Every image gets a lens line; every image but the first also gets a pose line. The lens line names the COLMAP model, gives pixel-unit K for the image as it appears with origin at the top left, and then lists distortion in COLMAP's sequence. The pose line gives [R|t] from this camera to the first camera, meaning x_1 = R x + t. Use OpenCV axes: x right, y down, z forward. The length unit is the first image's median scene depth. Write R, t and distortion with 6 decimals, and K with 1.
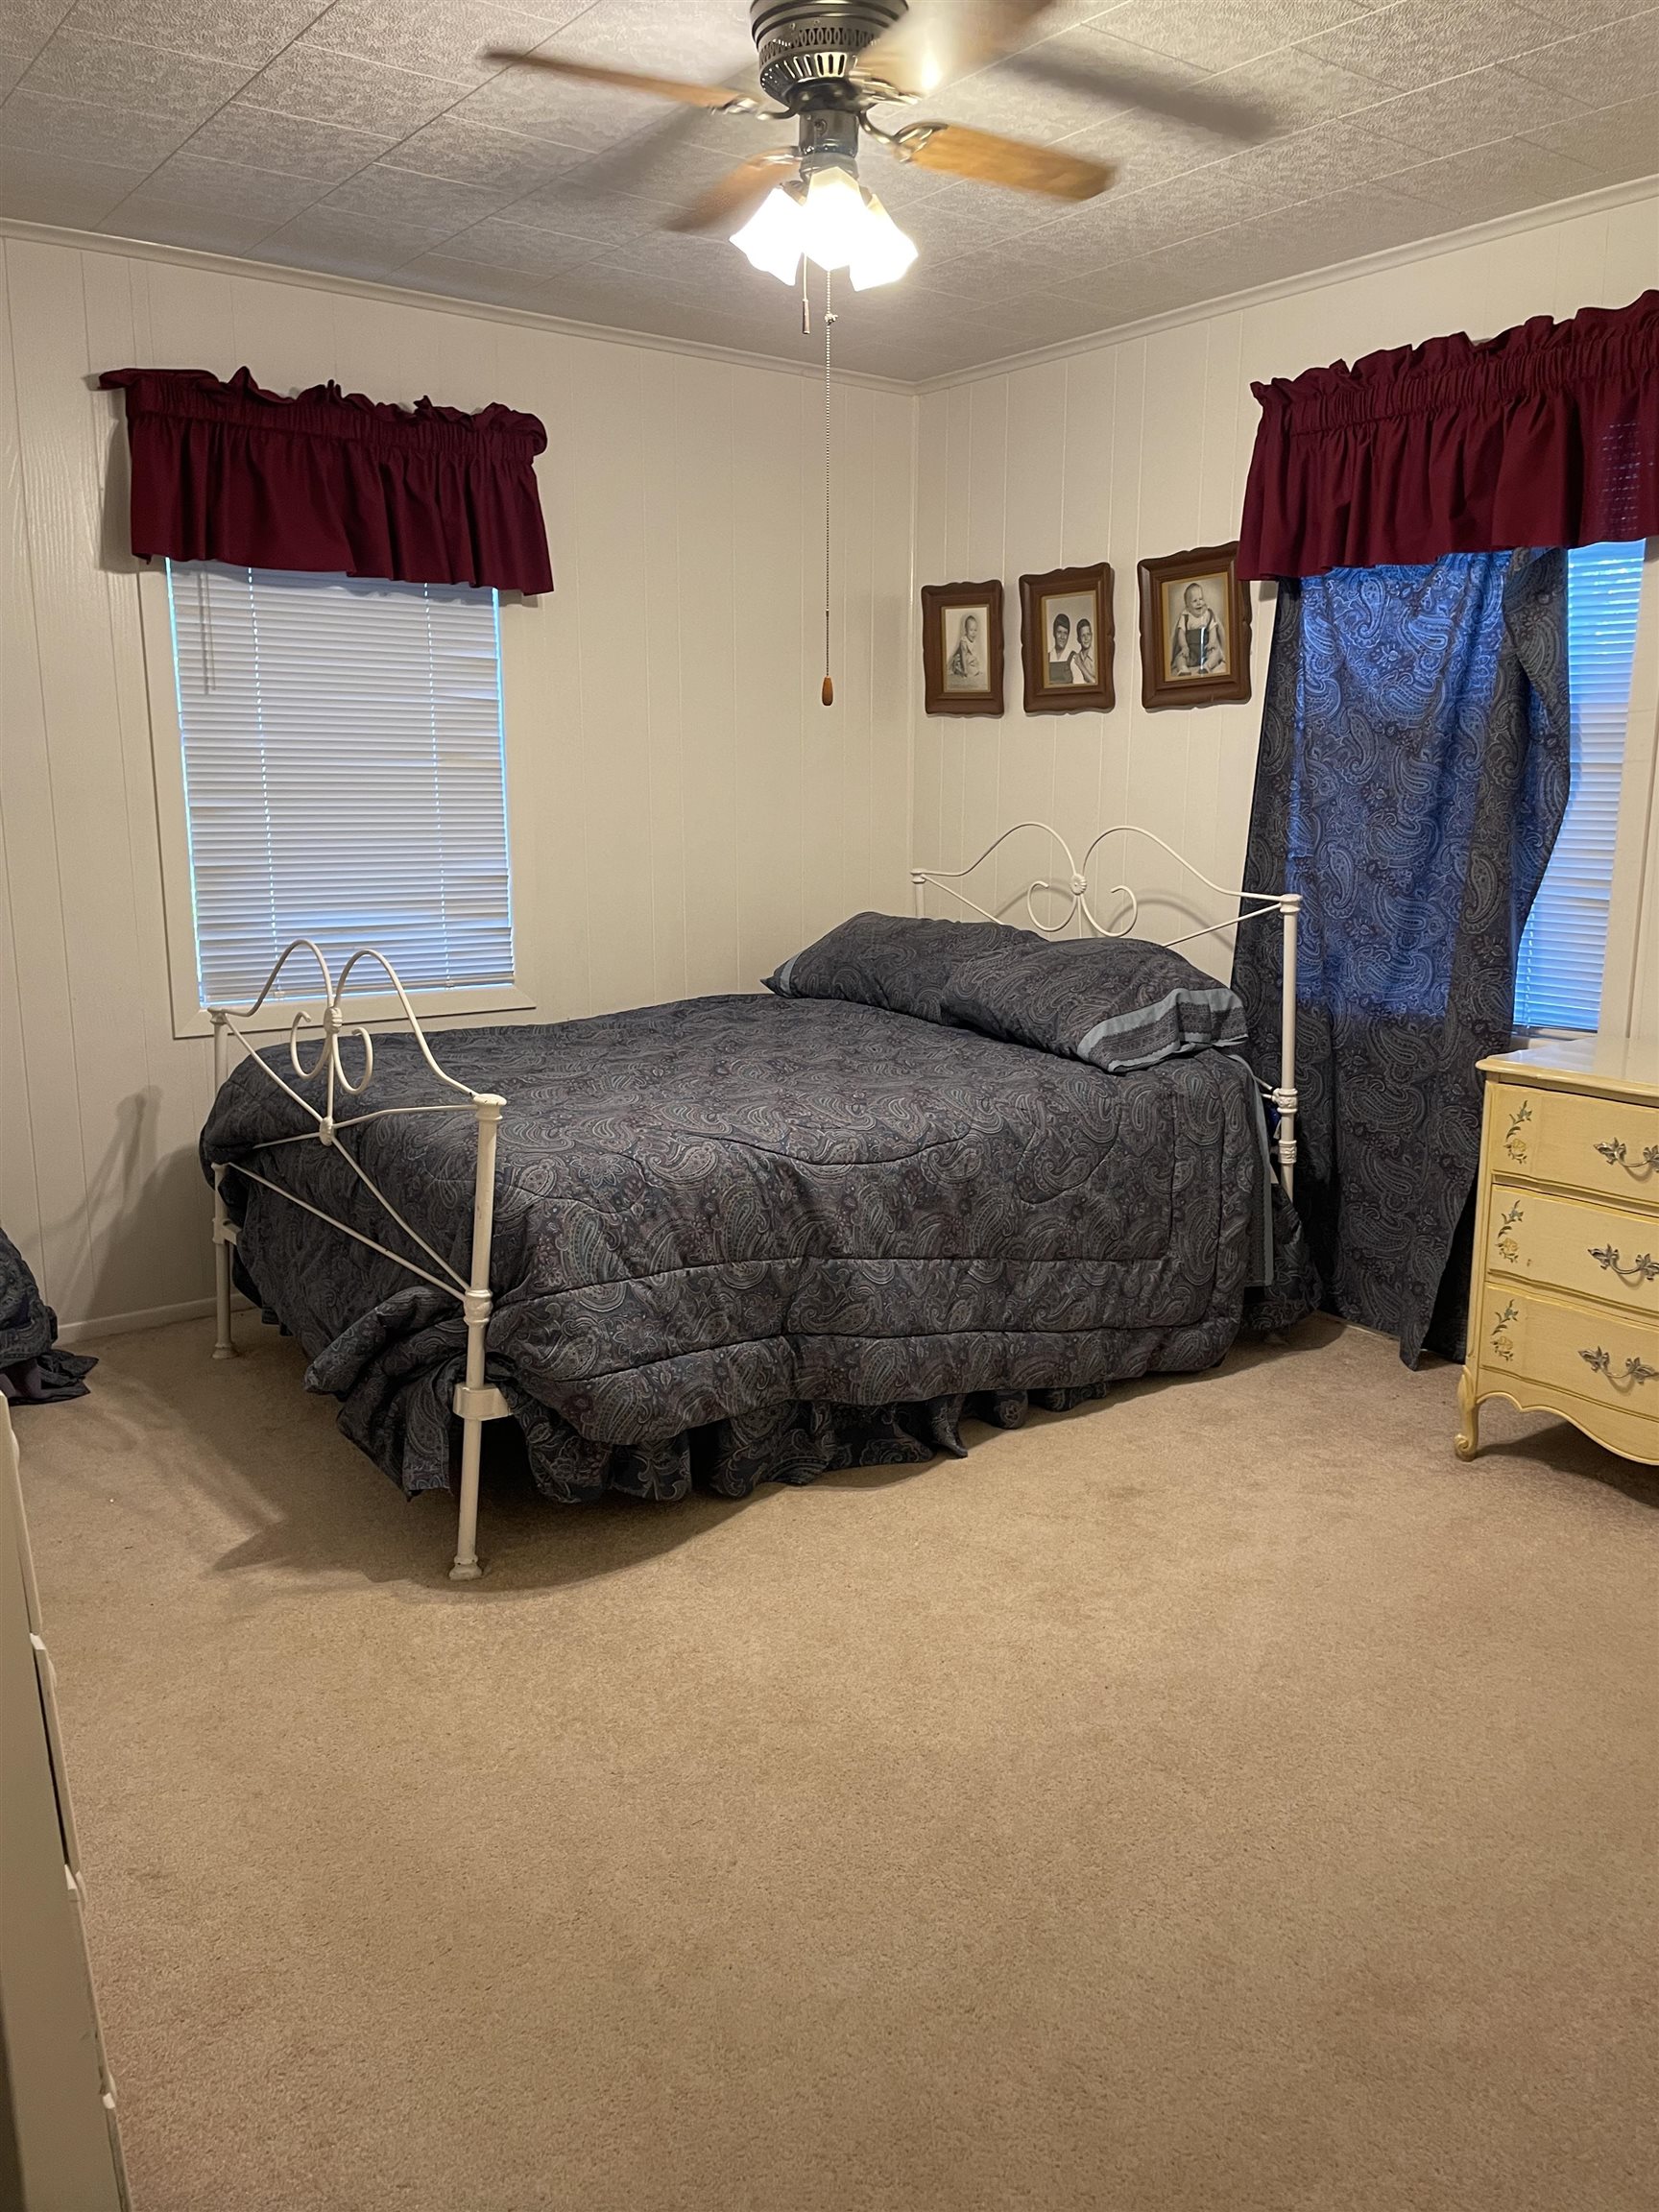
lens RADIAL K [[1673.4, 0, 845.2], [0, 1673.4, 1113.5], [0, 0, 1]] dist [0.093879, -0.117894]
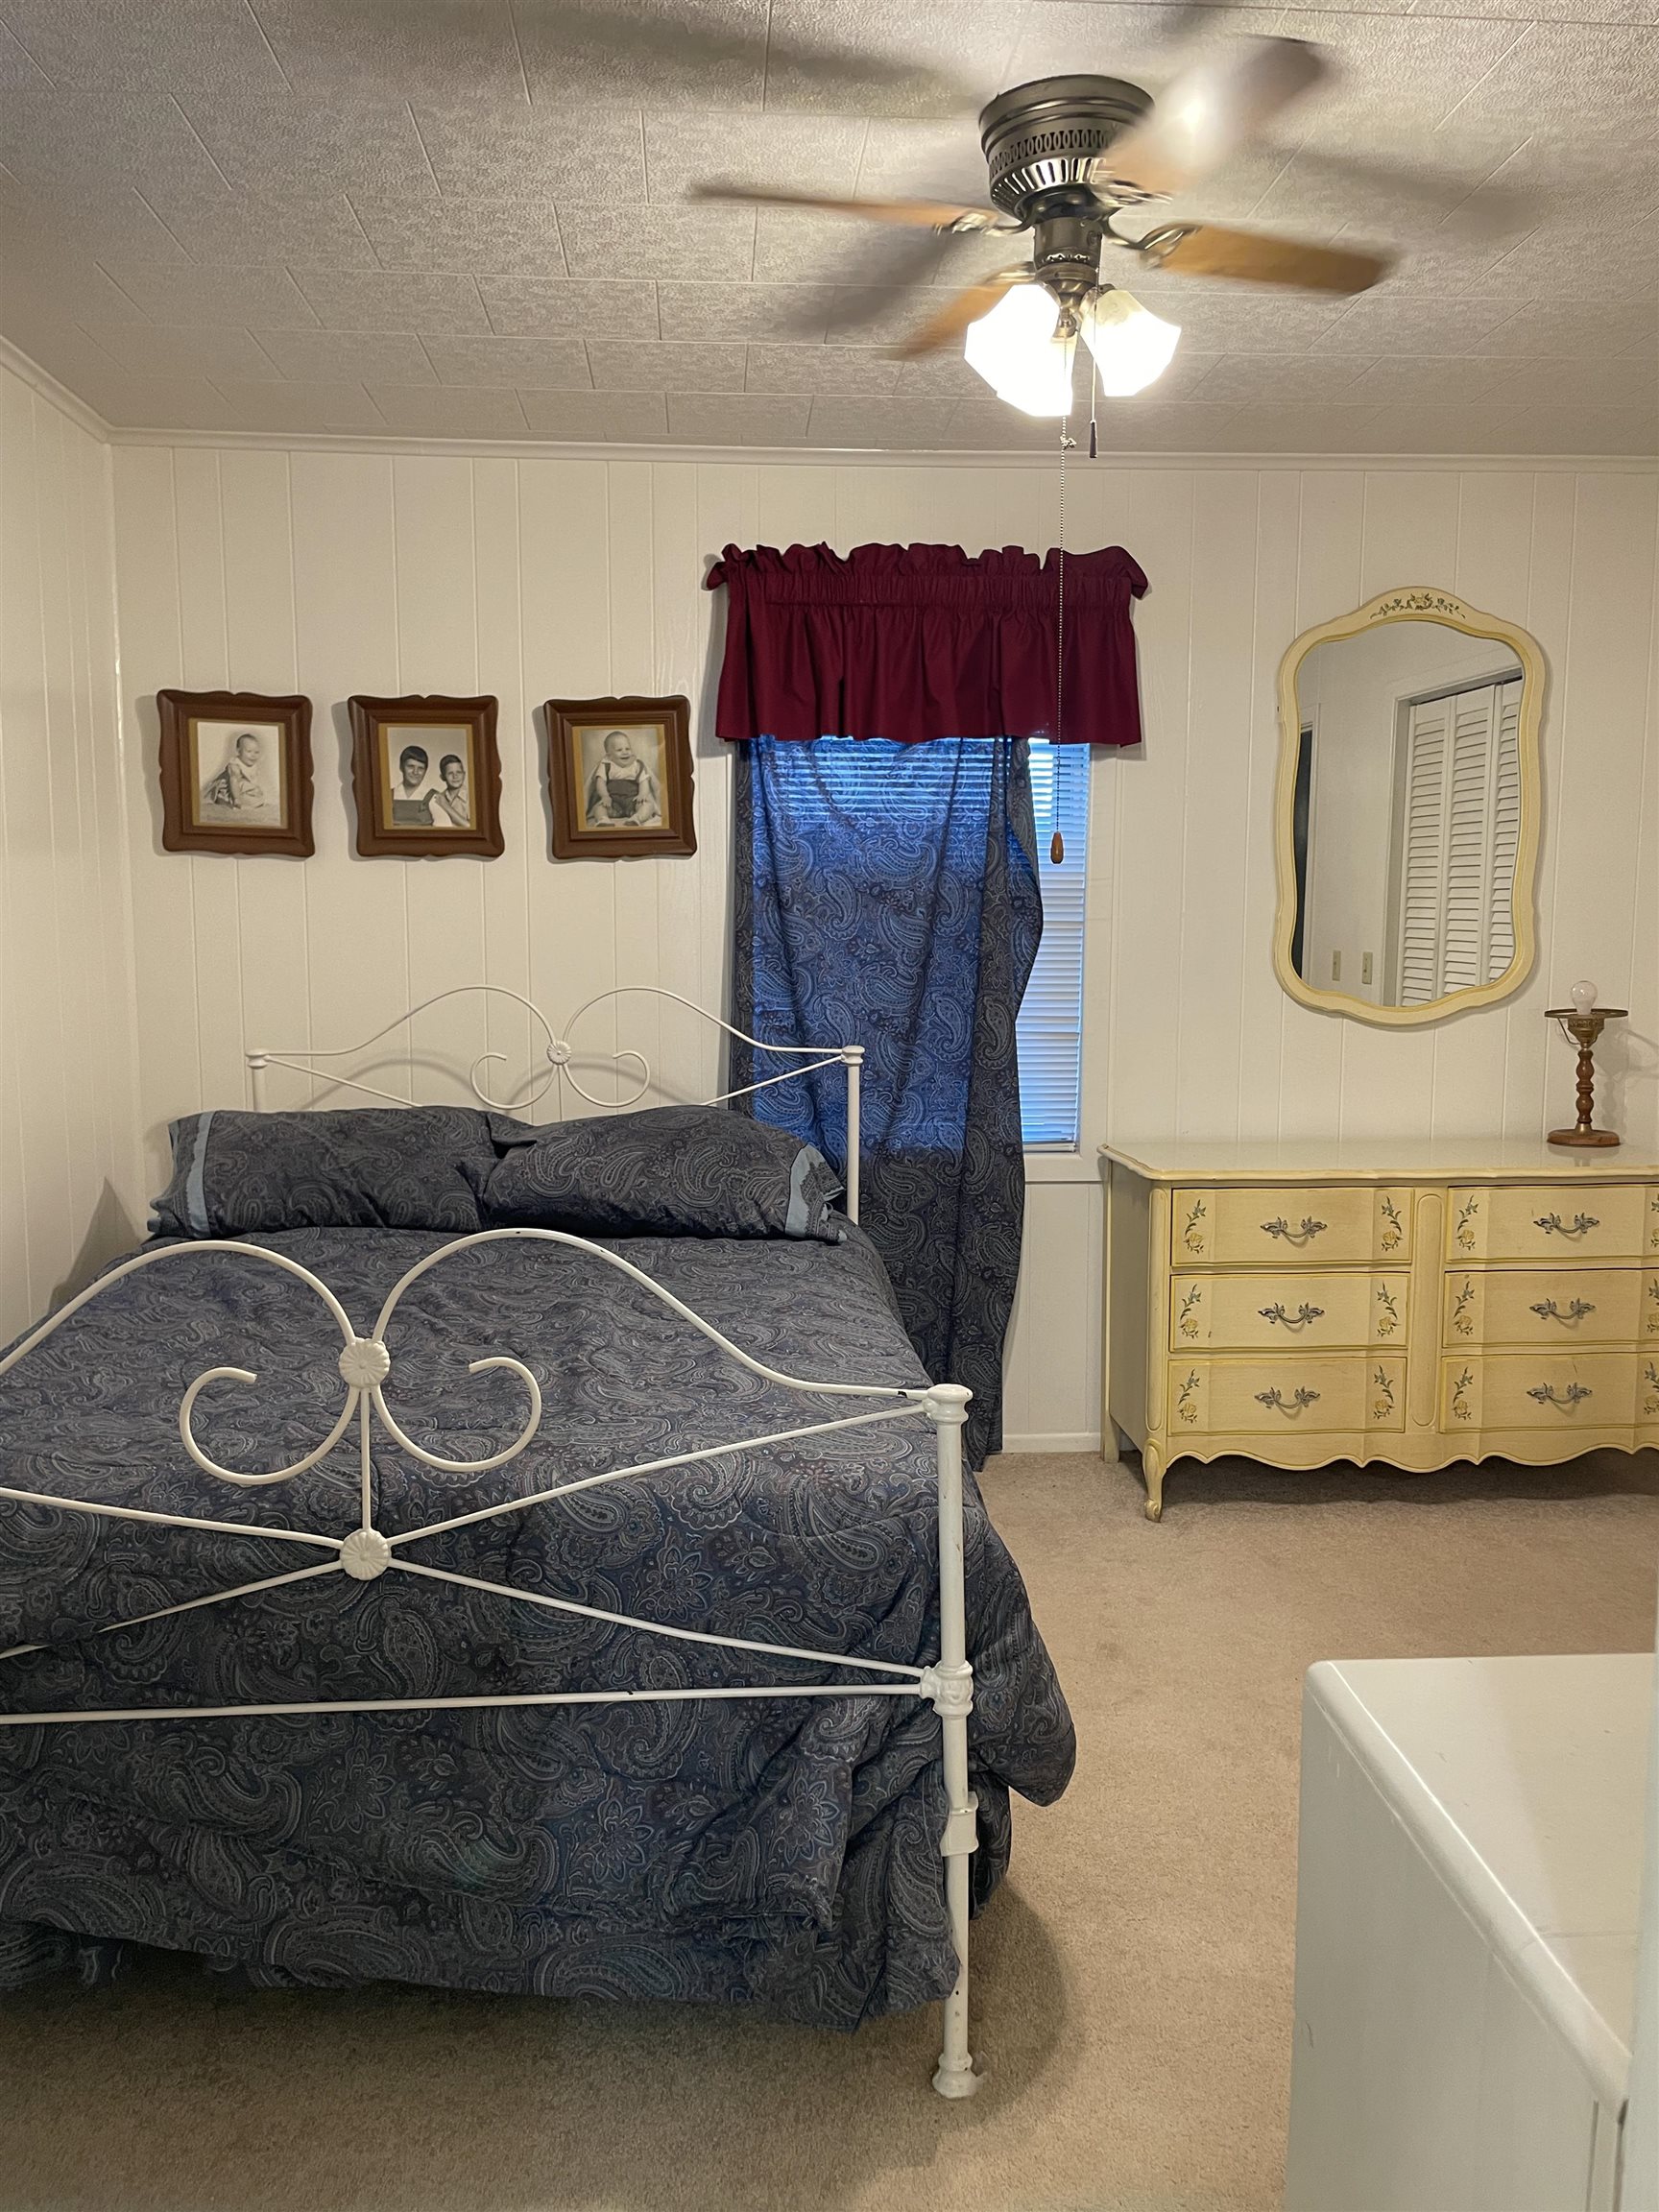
lens RADIAL K [[1673.4, 0, 845.2], [0, 1673.4, 1113.5], [0, 0, 1]] dist [0.093879, -0.117894]
pose [[0.543465, -0.103574, 0.833018, -0.534573], [0.168488, 0.985623, 0.012626, -0.093385], [-0.822349, 0.133492, 0.553102, 0.403404]]
